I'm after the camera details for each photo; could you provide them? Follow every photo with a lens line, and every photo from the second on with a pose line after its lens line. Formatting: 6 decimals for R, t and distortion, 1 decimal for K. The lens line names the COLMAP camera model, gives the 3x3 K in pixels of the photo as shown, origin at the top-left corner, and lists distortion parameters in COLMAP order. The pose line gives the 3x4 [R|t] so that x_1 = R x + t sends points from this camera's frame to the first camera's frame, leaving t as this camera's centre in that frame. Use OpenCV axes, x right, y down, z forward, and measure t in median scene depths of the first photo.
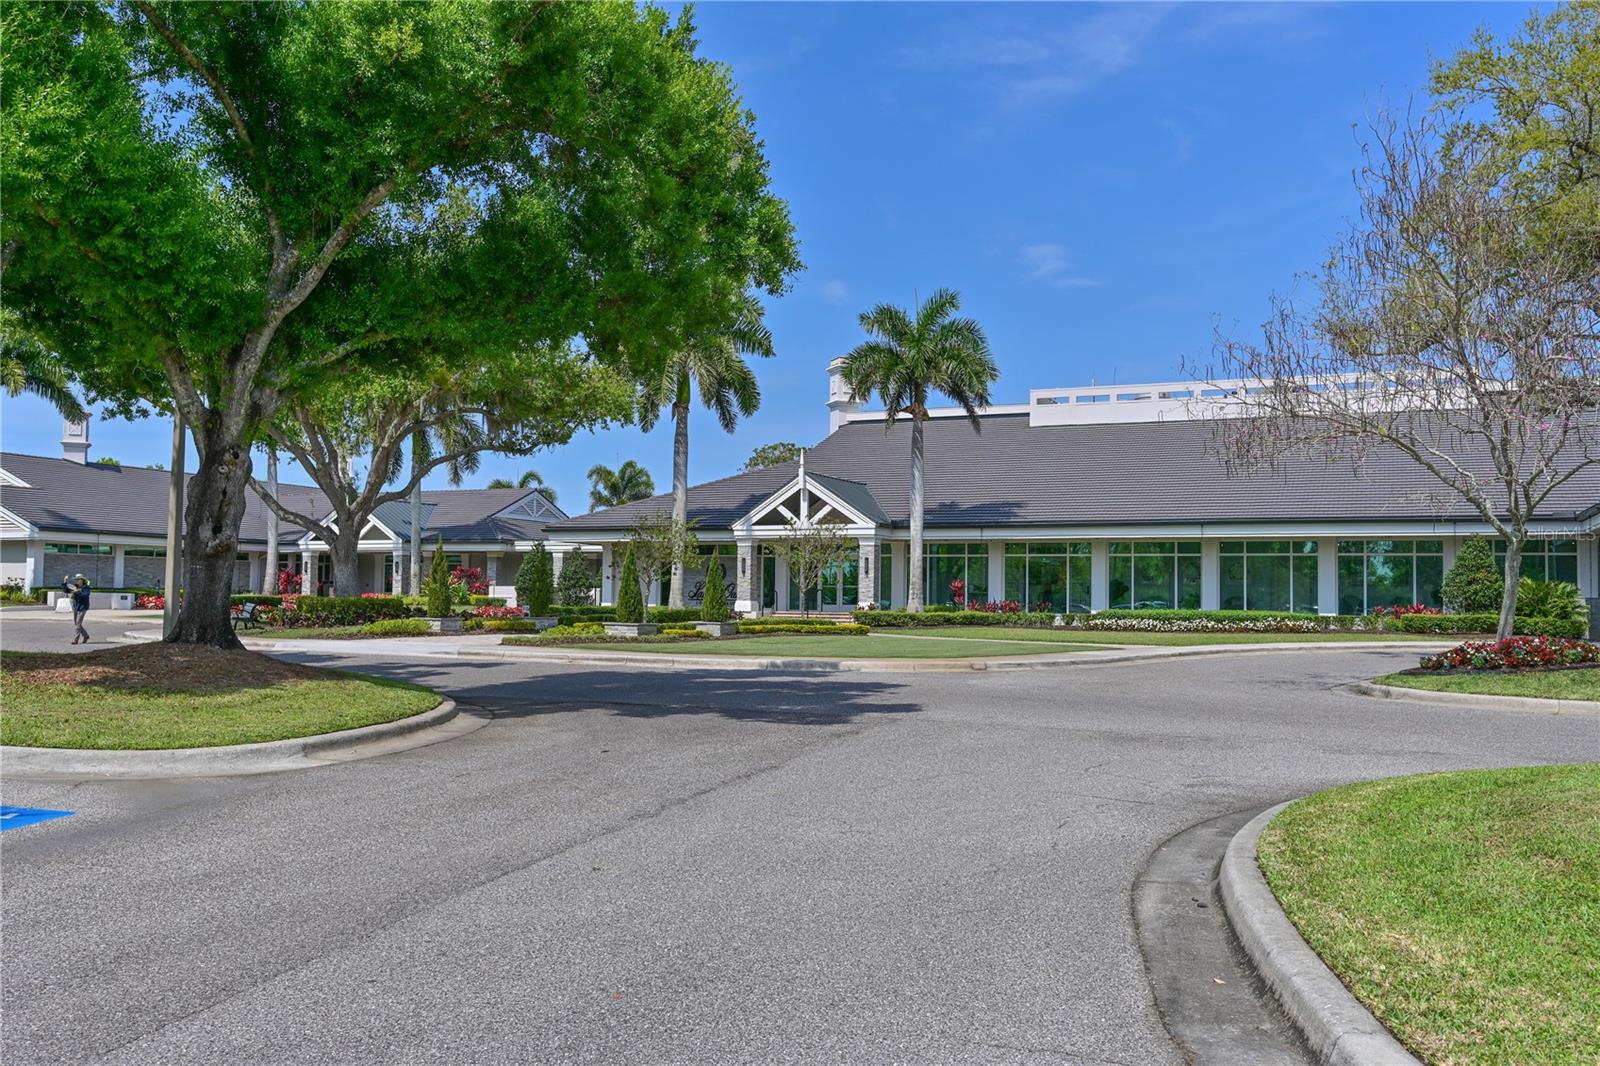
lens RADIAL K [[1382.6, 0, 800.6], [0, 1382.6, 533.2], [0, 0, 1]] dist [0.006993, 0.000377]
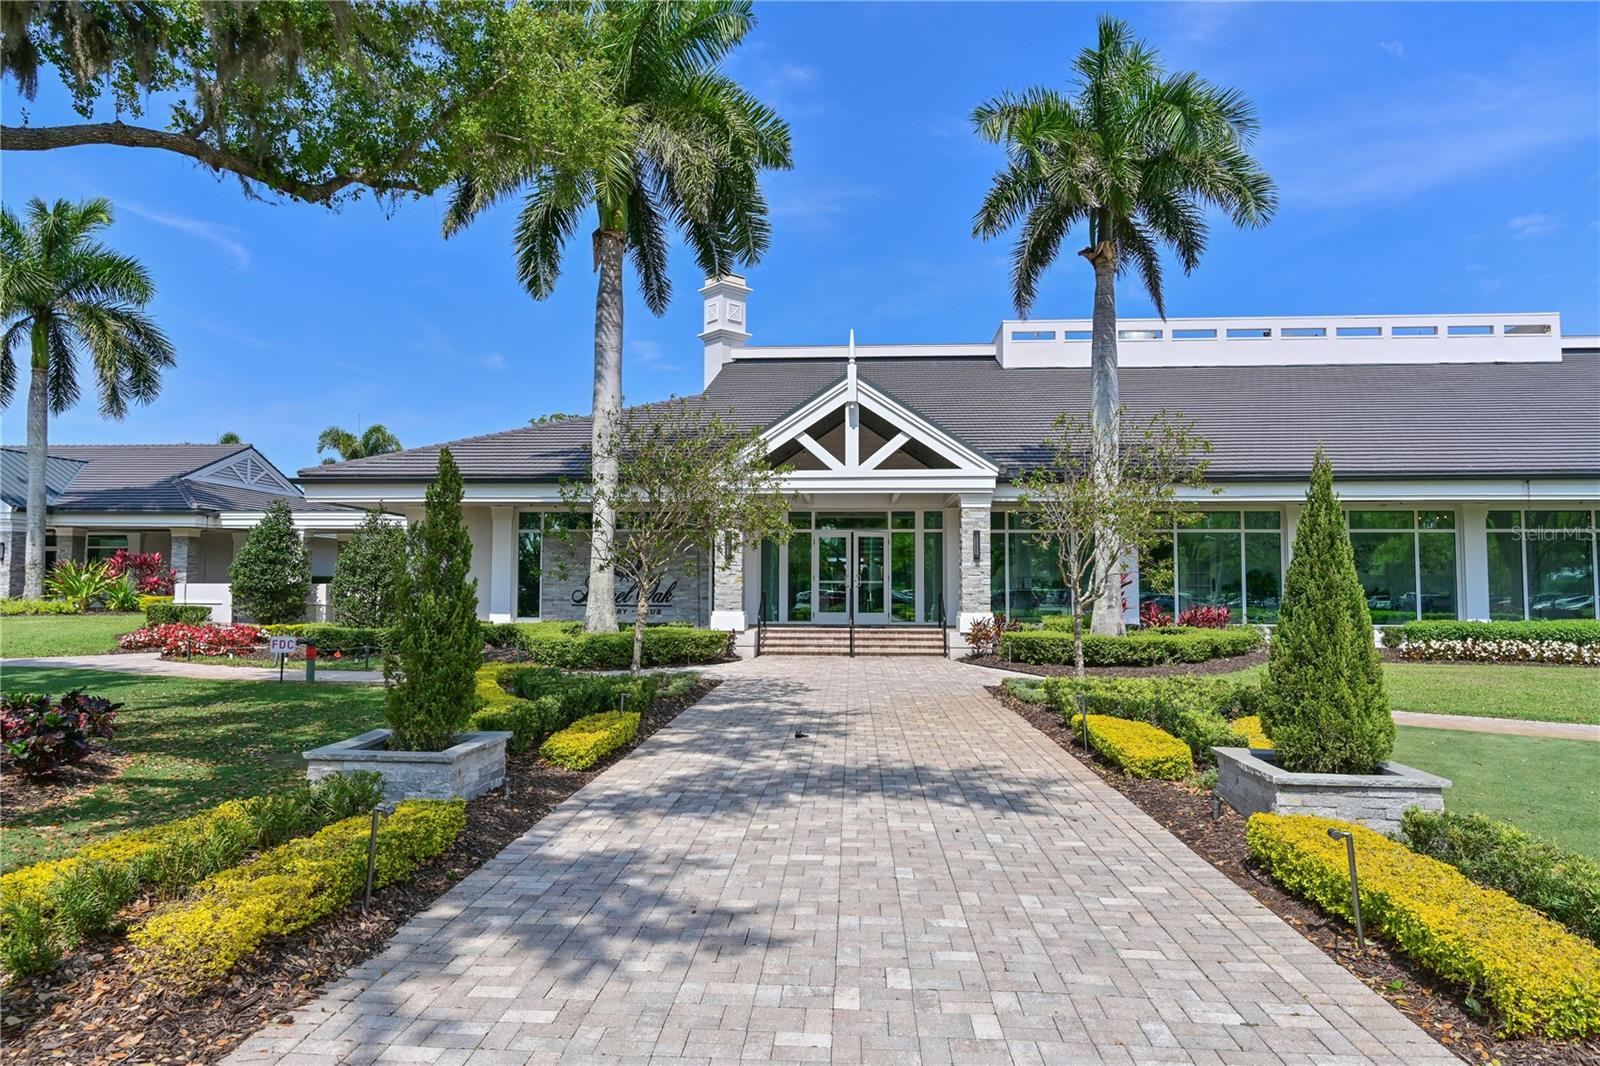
lens RADIAL K [[968.6, 0, 799.5], [0, 968.6, 534.0], [0, 0, 1]] dist [-0.006039, -0.000197]
pose [[0.937943, 0.010334, 0.346635, -0.122883], [-0.009260, 0.999946, -0.004754, 0.017340], [-0.346666, 0.001249, 0.937988, 0.540656]]
